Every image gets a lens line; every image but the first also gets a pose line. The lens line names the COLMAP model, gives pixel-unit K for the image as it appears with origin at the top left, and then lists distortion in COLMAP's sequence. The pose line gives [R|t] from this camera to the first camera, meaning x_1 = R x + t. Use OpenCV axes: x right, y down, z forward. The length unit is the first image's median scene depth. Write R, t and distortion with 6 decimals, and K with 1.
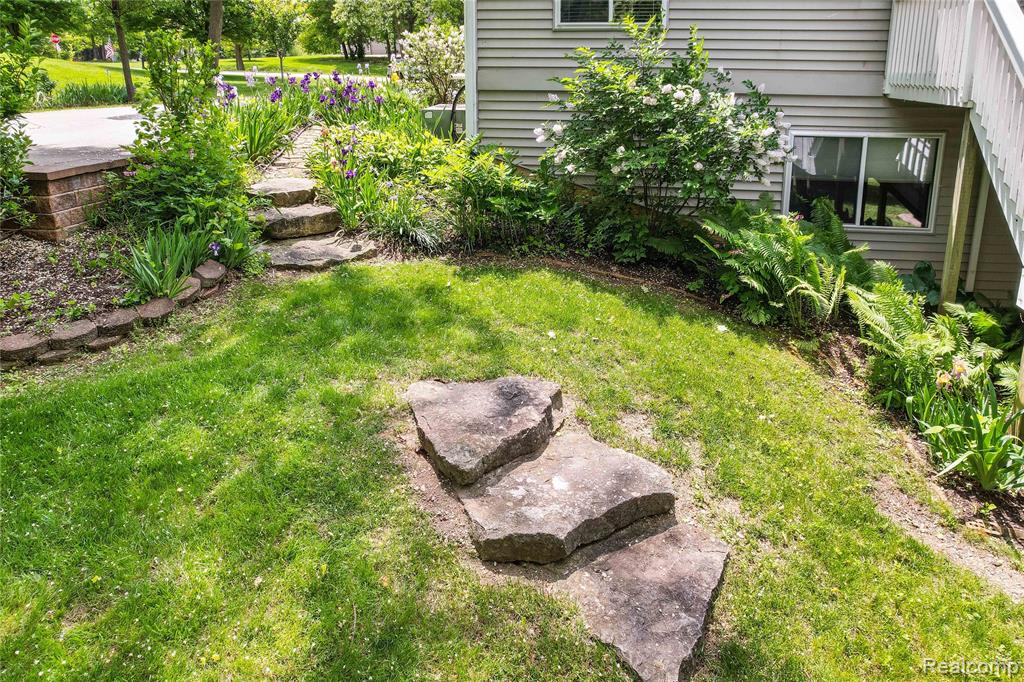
lens RADIAL K [[697.9, 0, 544.2], [0, 697.9, 248.5], [0, 0, 1]] dist [-0.034043, -0.000343]
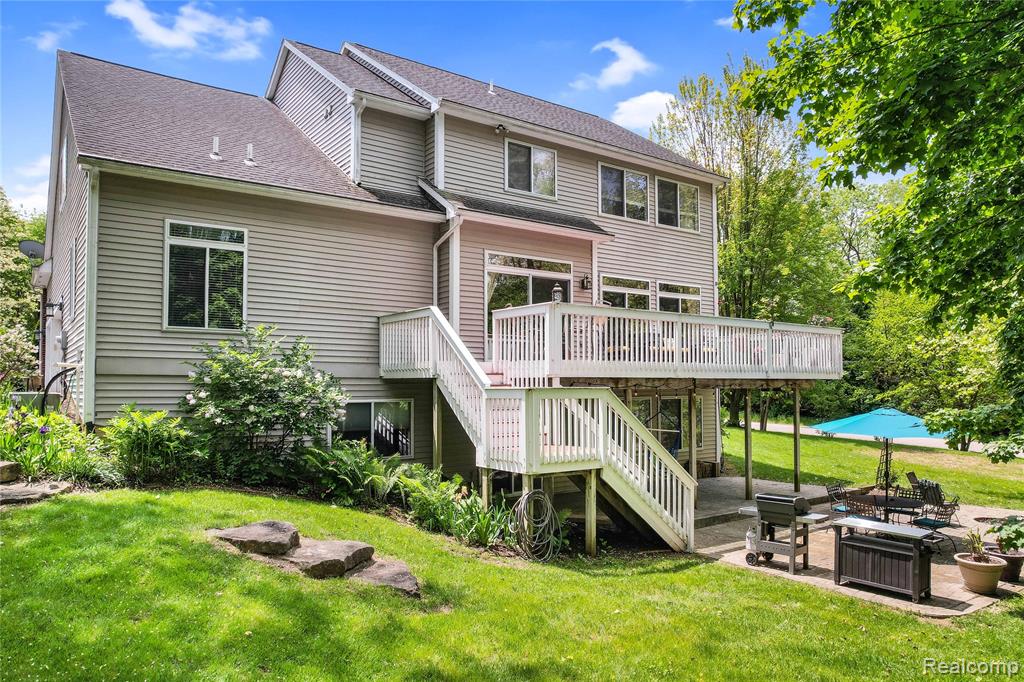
lens RADIAL K [[692.4, 0, 511.1], [0, 692.4, 359.2], [0, 0, 1]] dist [-0.027211, -0.000003]
pose [[0.723782, 0.024228, 0.689604, -0.507894], [0.174957, 0.960282, -0.217366, 0.182648], [-0.667481, 0.277977, 0.690796, -0.447444]]
